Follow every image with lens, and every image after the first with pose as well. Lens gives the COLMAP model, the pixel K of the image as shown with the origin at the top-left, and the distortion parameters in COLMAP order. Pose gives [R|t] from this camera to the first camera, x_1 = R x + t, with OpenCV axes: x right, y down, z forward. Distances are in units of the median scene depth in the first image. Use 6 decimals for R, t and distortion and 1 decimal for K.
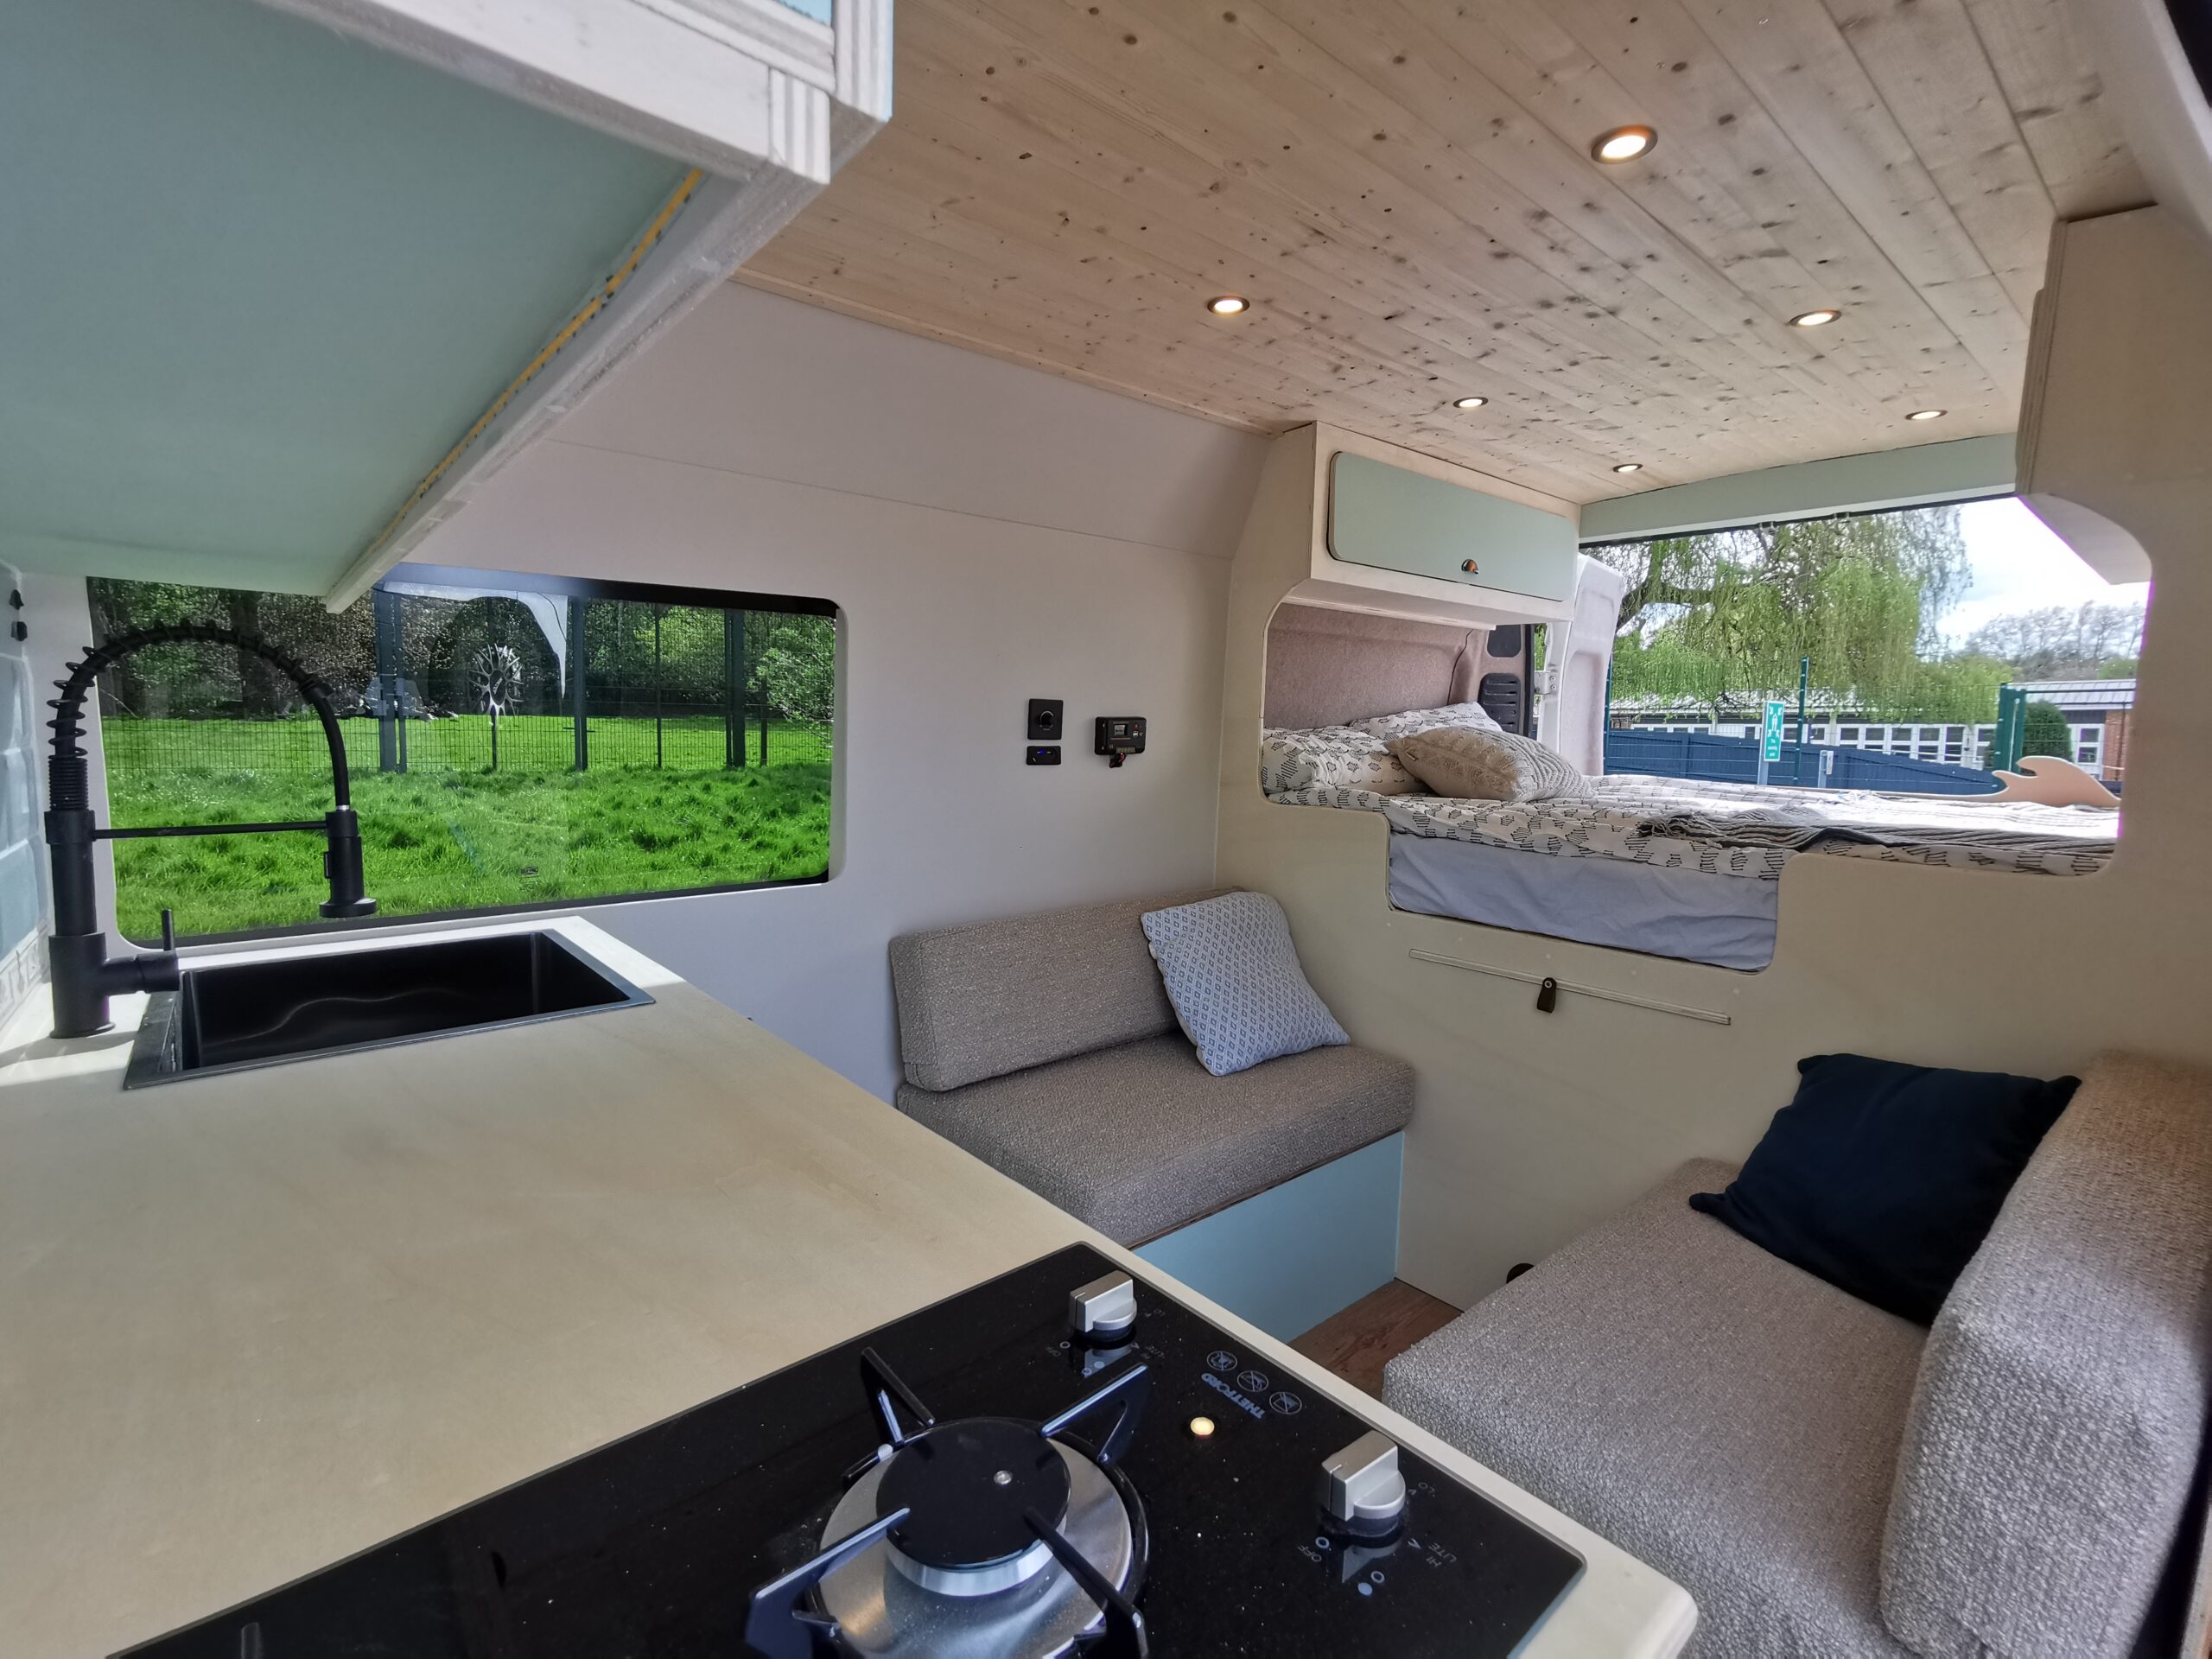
lens RADIAL K [[1013.1, 0, 1110.4], [0, 1013.1, 821.9], [0, 0, 1]] dist [-0.005638, 0.007135]
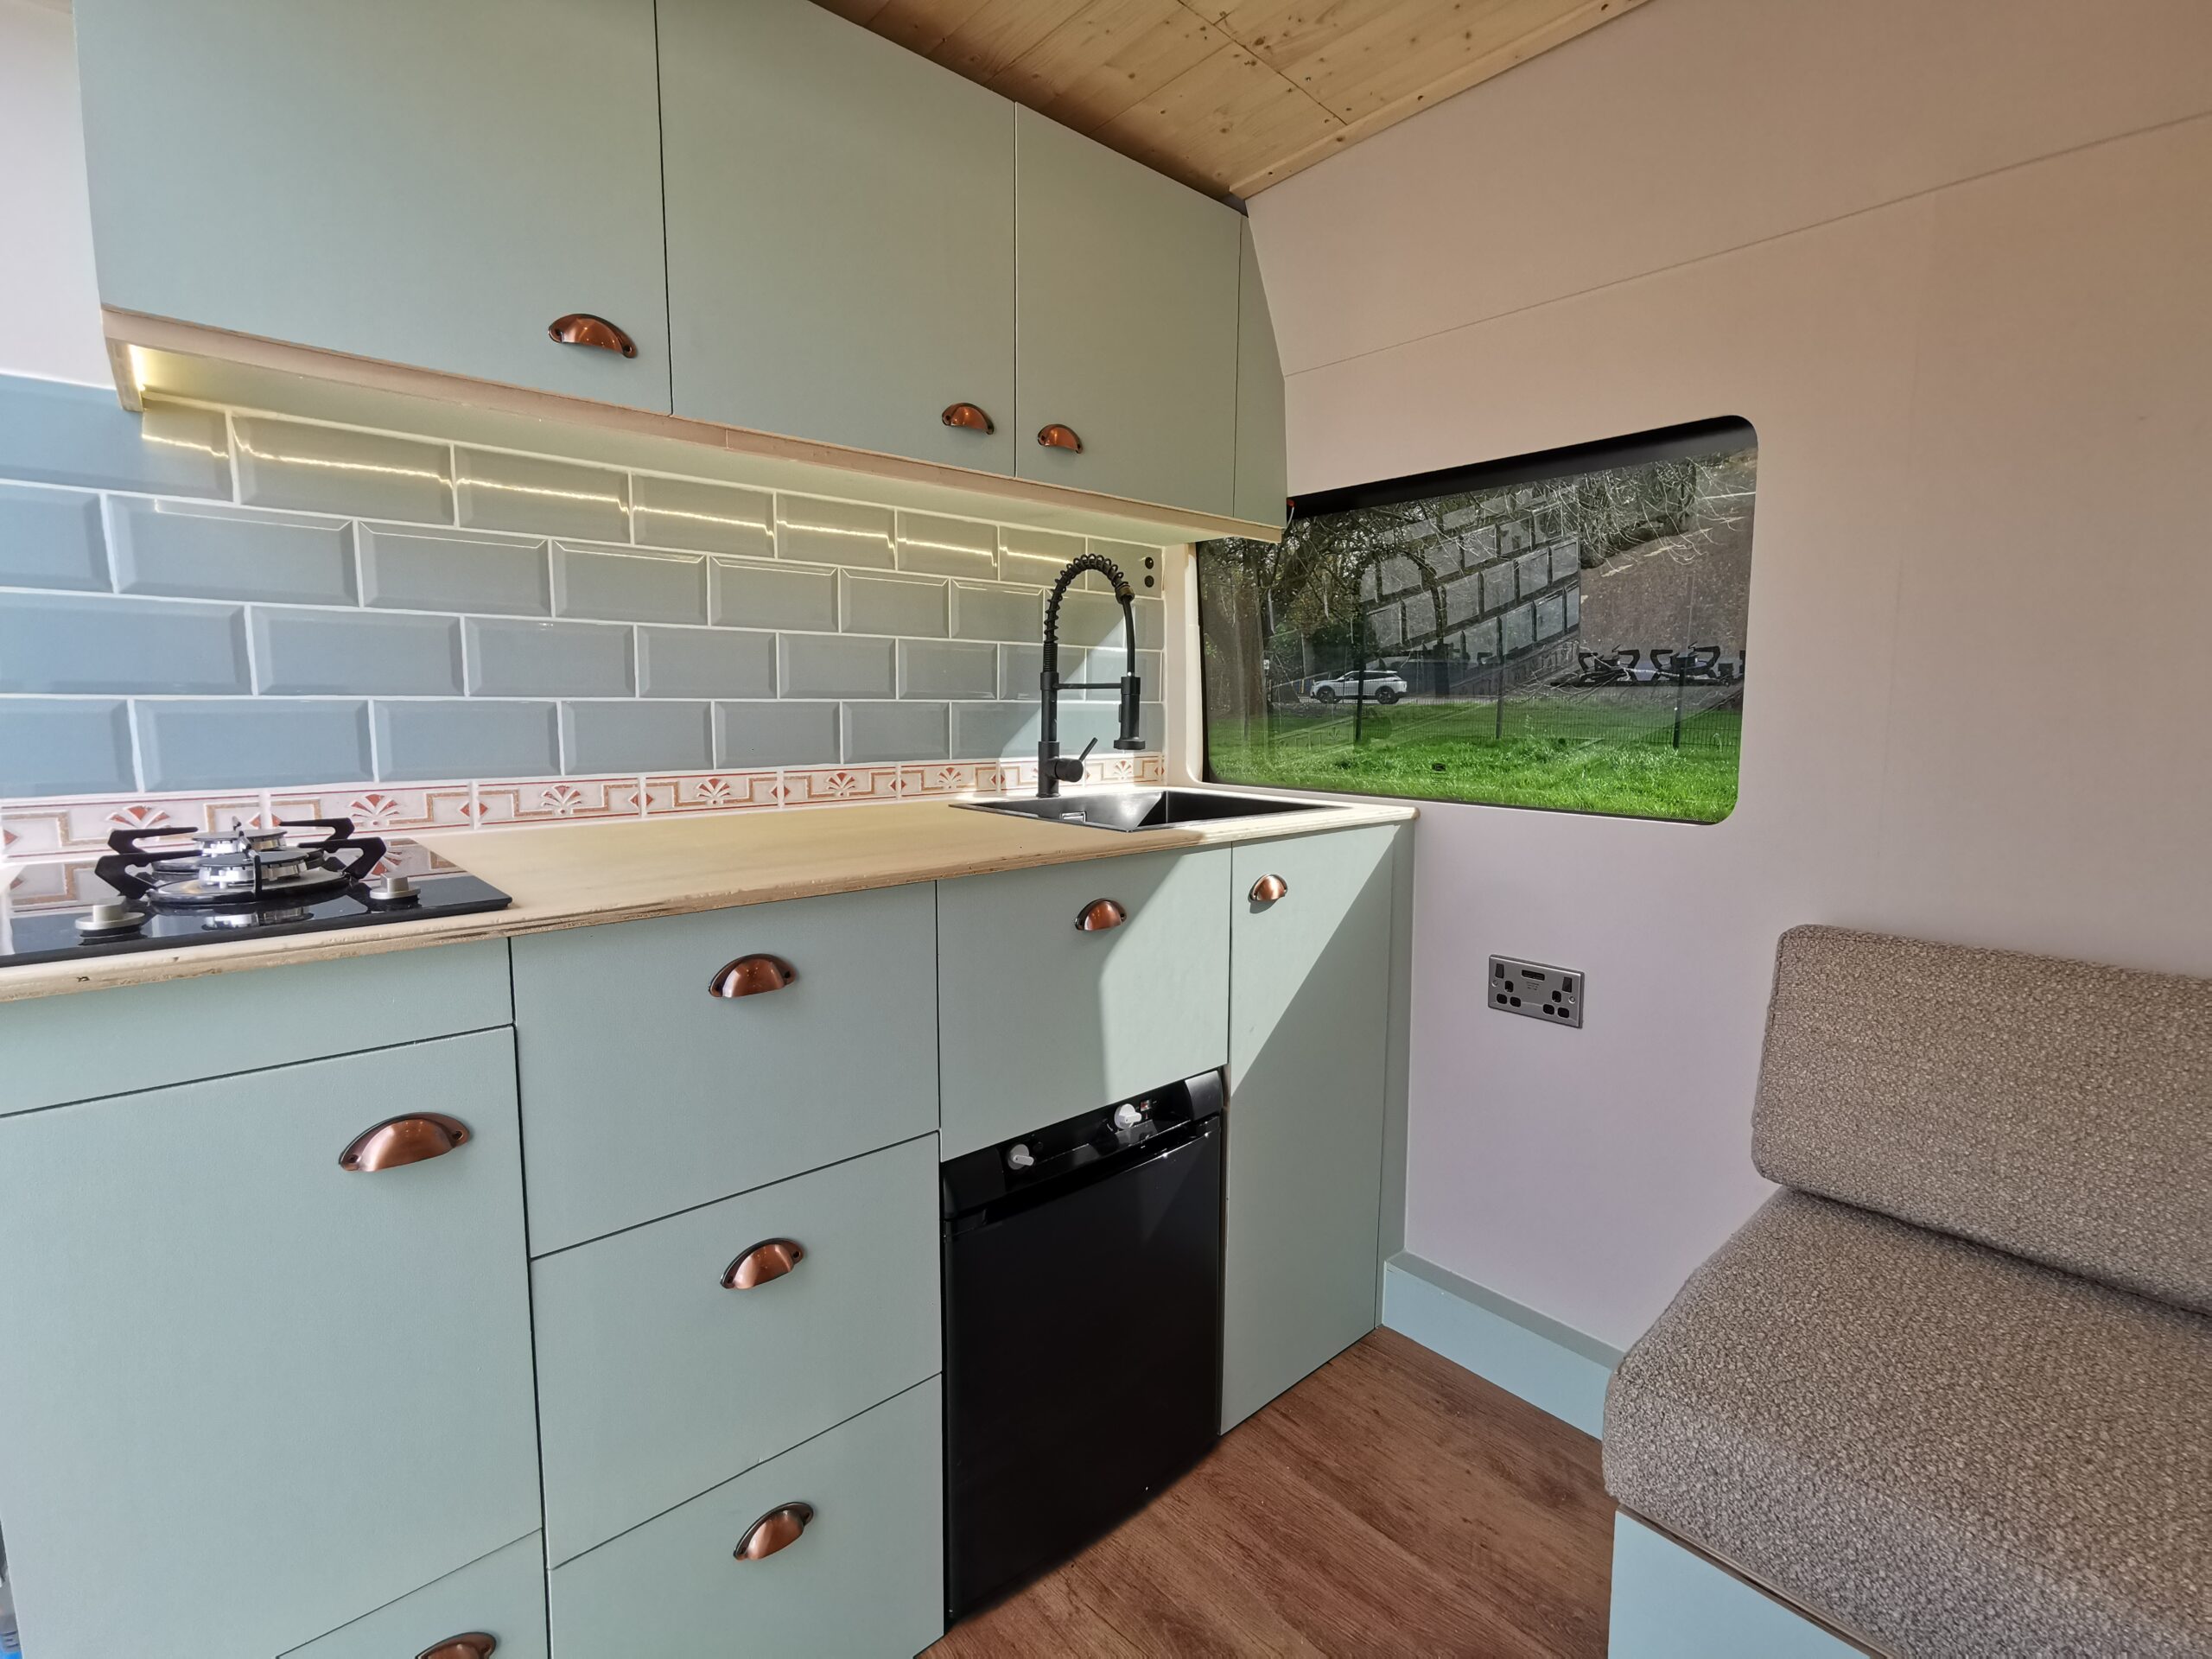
lens RADIAL K [[1013.1, 0, 1095.2], [0, 1013.1, 826.6], [0, 0, 1]] dist [-0.005638, 0.007135]
pose [[0.011461, 0.107624, -0.994126, 0.368917], [-0.107531, 0.988558, 0.105782, 0.028799], [0.994136, 0.105687, 0.022903, 0.493828]]
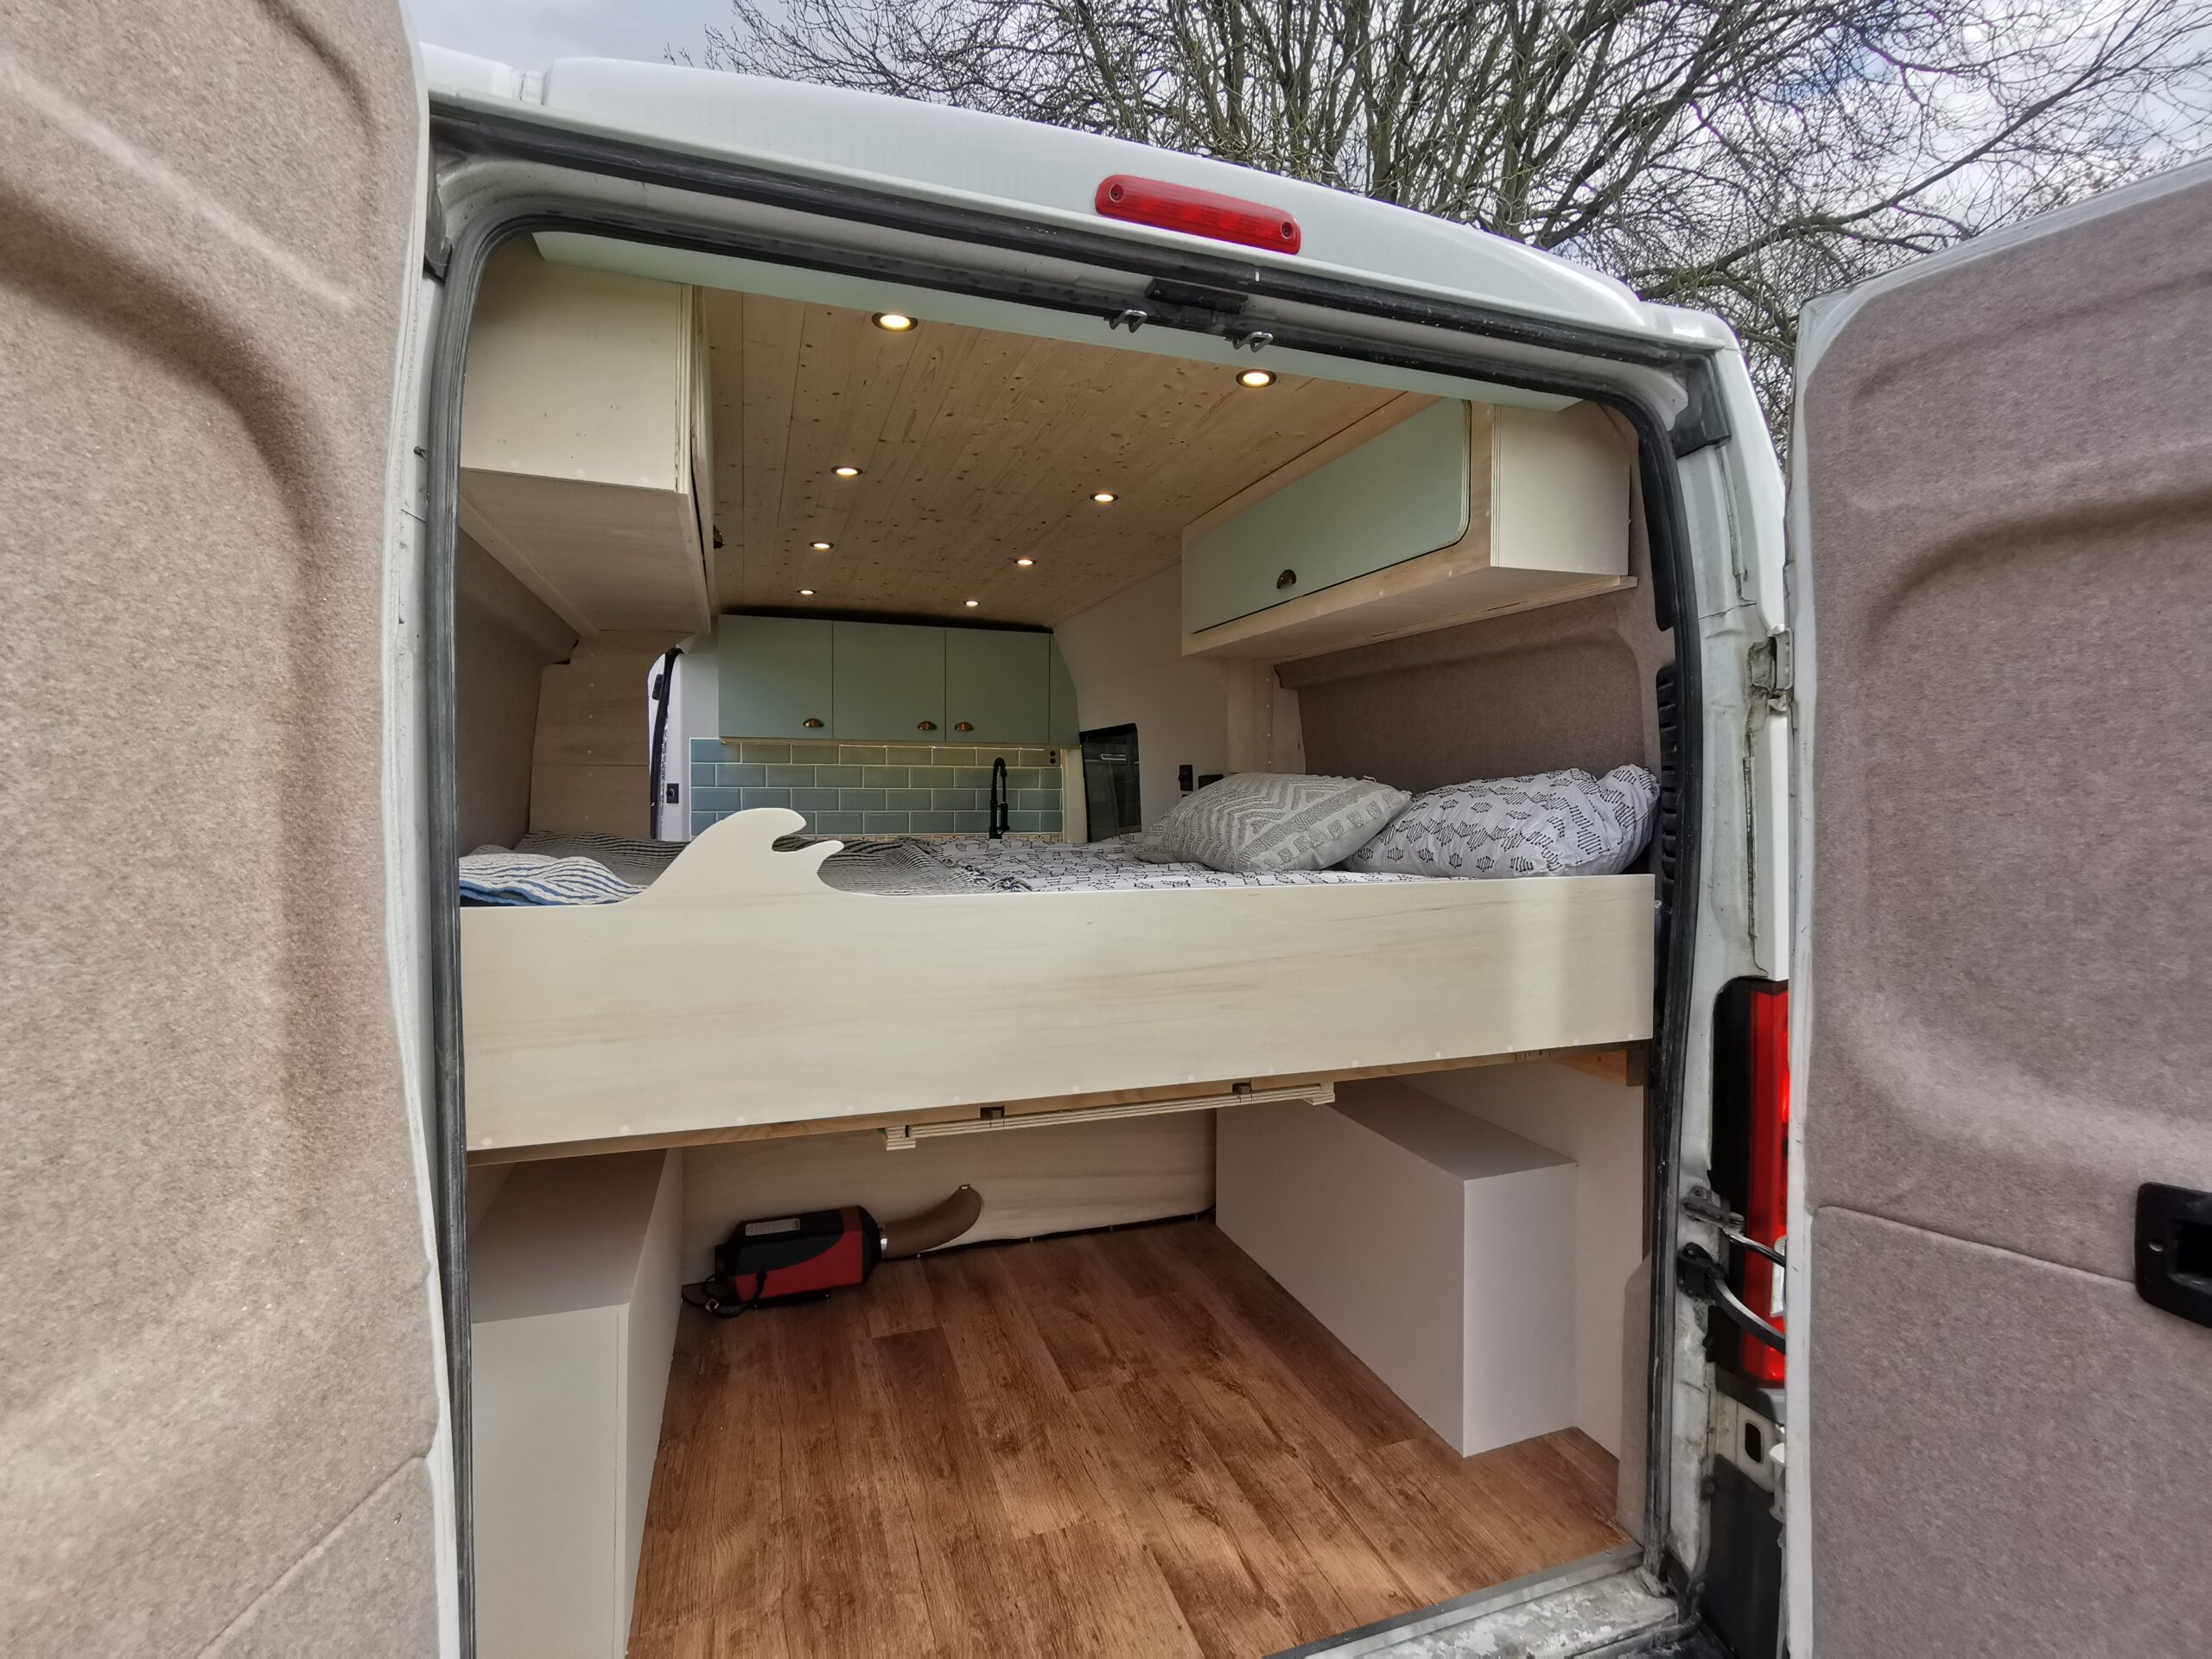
lens RADIAL K [[1013.1, 0, 1104.2], [0, 1013.1, 836.8], [0, 0, 1]] dist [-0.005638, 0.007135]
pose [[-0.365903, 0.027877, -0.930235, 1.451716], [-0.109163, 0.991366, 0.072648, -0.110648], [0.924228, 0.128129, -0.359701, 1.467536]]
